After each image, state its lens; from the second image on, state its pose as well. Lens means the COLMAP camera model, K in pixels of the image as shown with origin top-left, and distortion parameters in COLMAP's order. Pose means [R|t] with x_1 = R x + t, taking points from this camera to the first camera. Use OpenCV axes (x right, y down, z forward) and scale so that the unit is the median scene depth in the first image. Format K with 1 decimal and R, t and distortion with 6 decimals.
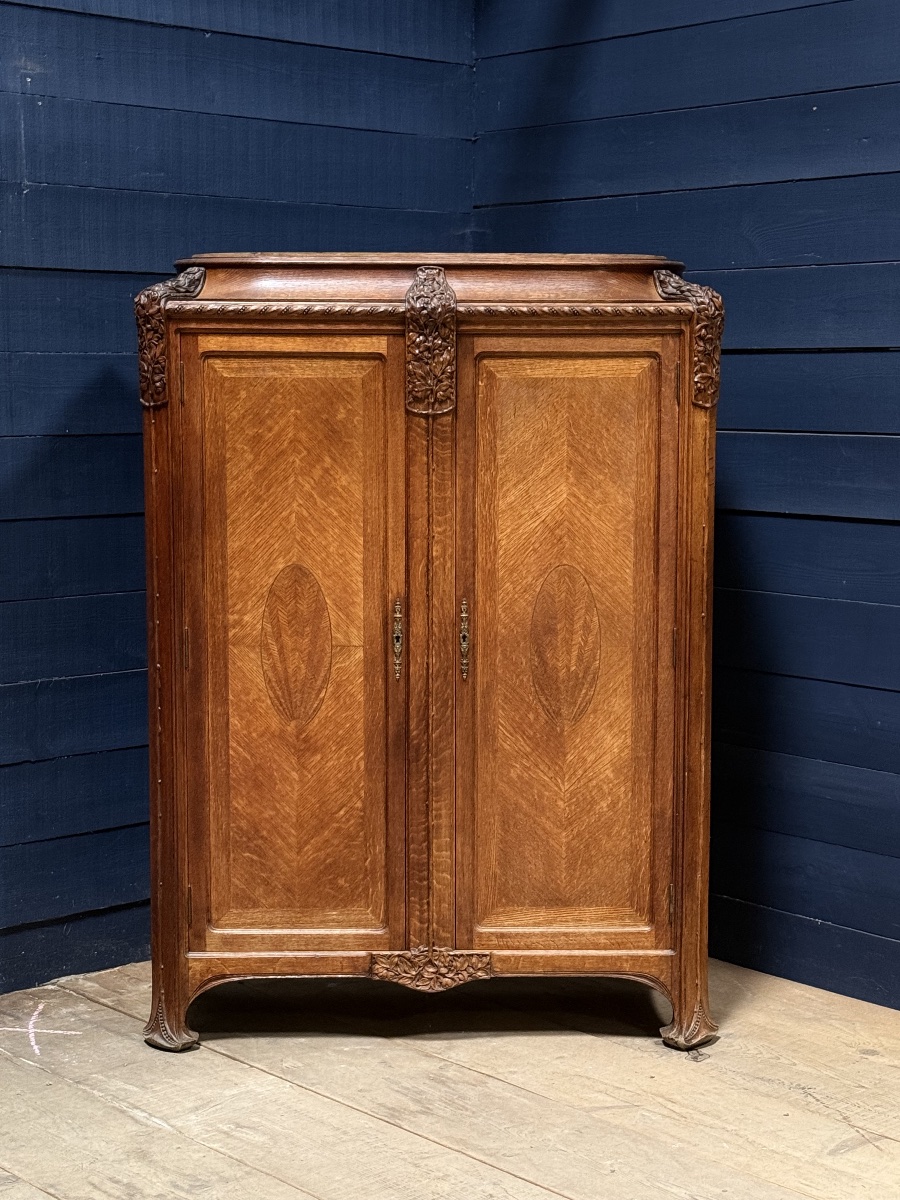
lens RADIAL K [[2114.7, 0, 450.0], [0, 2114.7, 600.0], [0, 0, 1]] dist [0.120441, -0.040865]
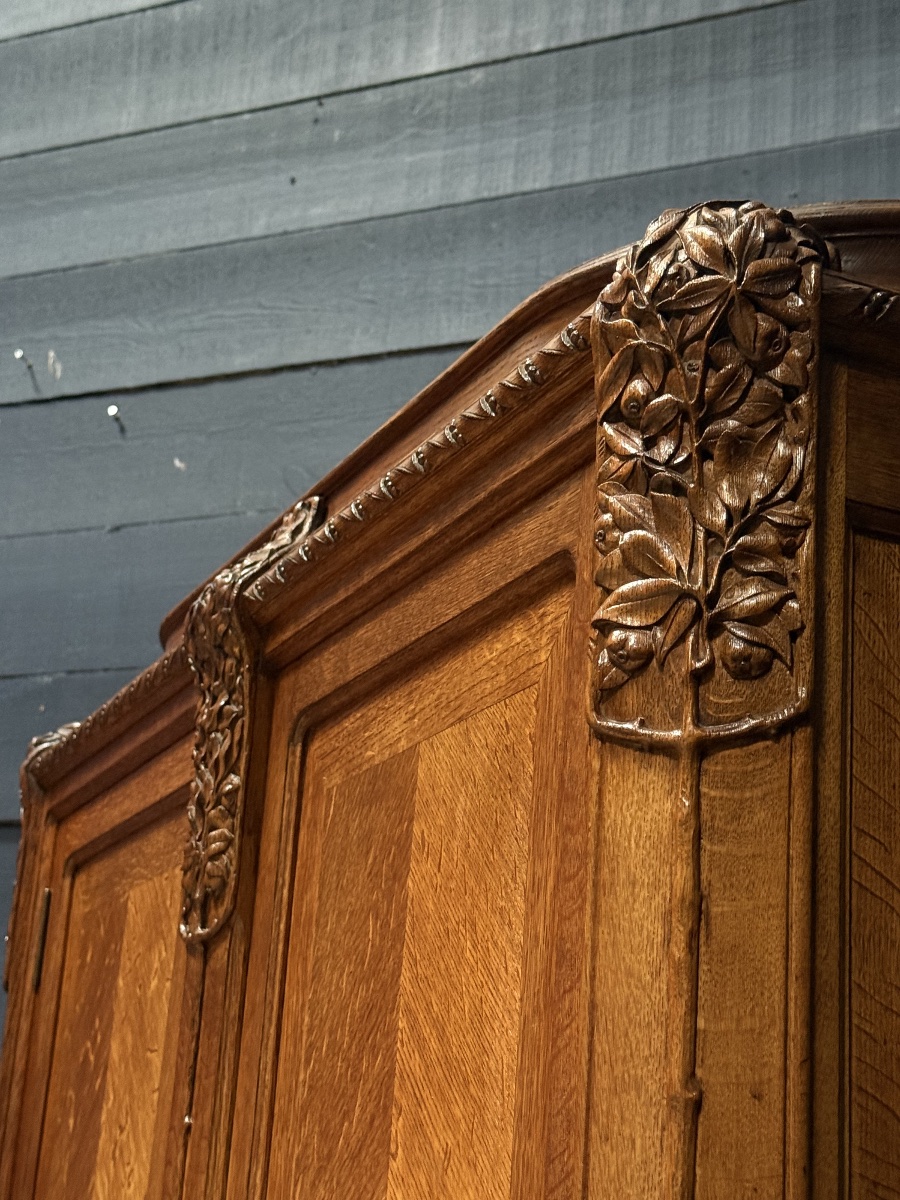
lens RADIAL K [[2114.7, 0, 450.0], [0, 2114.7, 600.0], [0, 0, 1]] dist [0.120441, -0.040865]
pose [[0.372695, -0.264417, -0.889484, 0.285102], [-0.181496, 0.919260, -0.349315, -0.033335], [0.910032, 0.291626, 0.294613, 0.922575]]
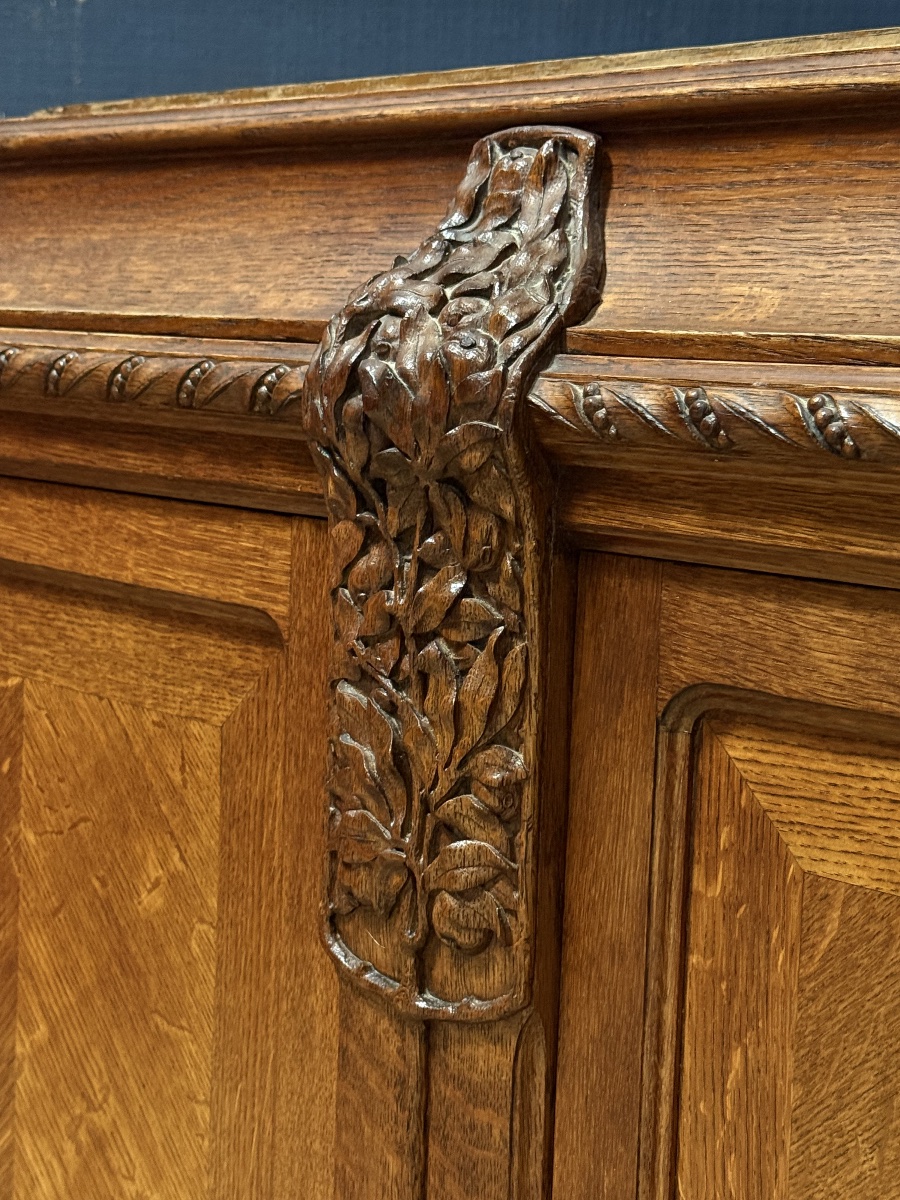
lens RADIAL K [[2114.7, 0, 450.0], [0, 2114.7, 600.0], [0, 0, 1]] dist [0.120441, -0.040865]
pose [[0.680260, 0.112548, -0.724279, 0.109933], [-0.126927, 0.991300, 0.034829, -0.125260], [0.721898, 0.068238, 0.688627, 0.879277]]
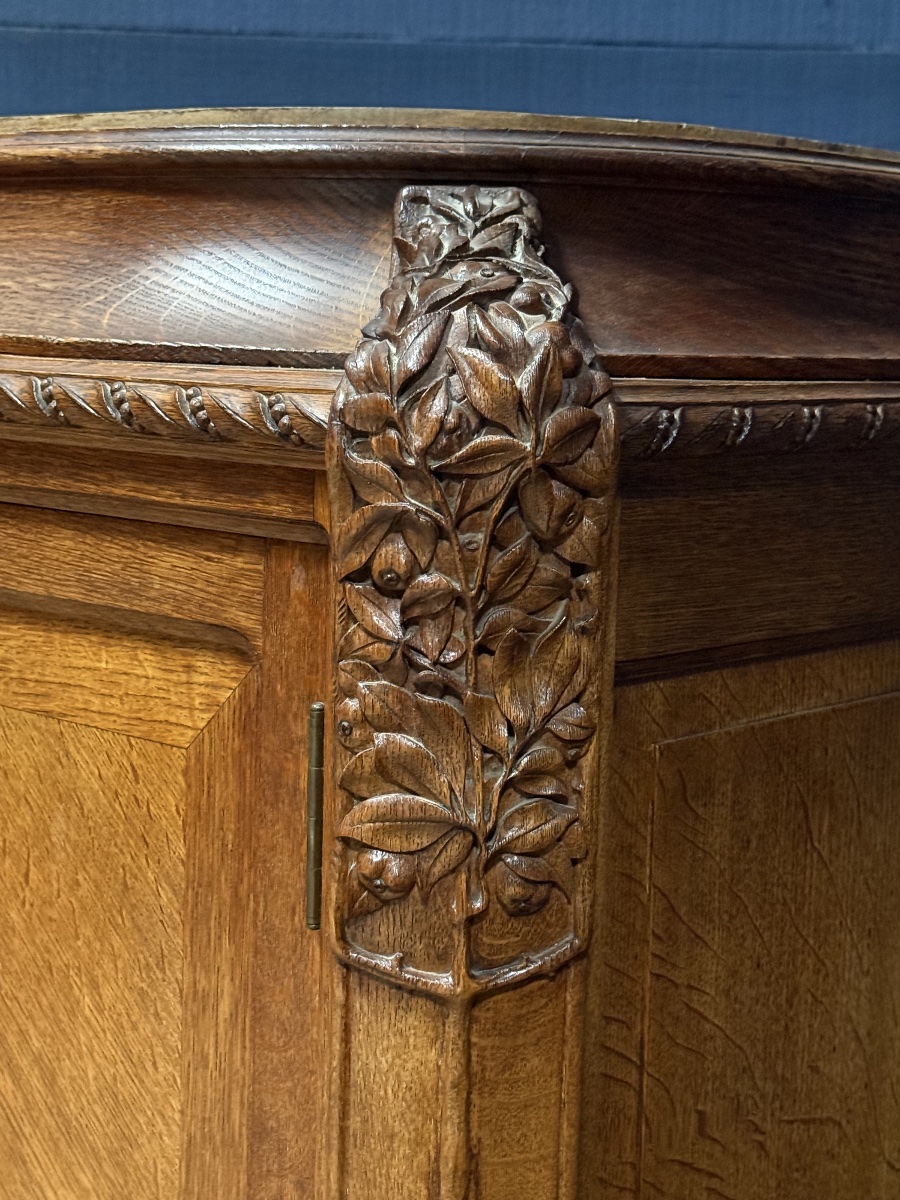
lens RADIAL K [[2114.7, 0, 450.0], [0, 2114.7, 600.0], [0, 0, 1]] dist [0.120441, -0.040865]
pose [[0.706895, 0.095117, -0.700894, 0.235225], [-0.111543, 0.993509, 0.022329, -0.125081], [0.698468, 0.062396, 0.712916, 0.880382]]
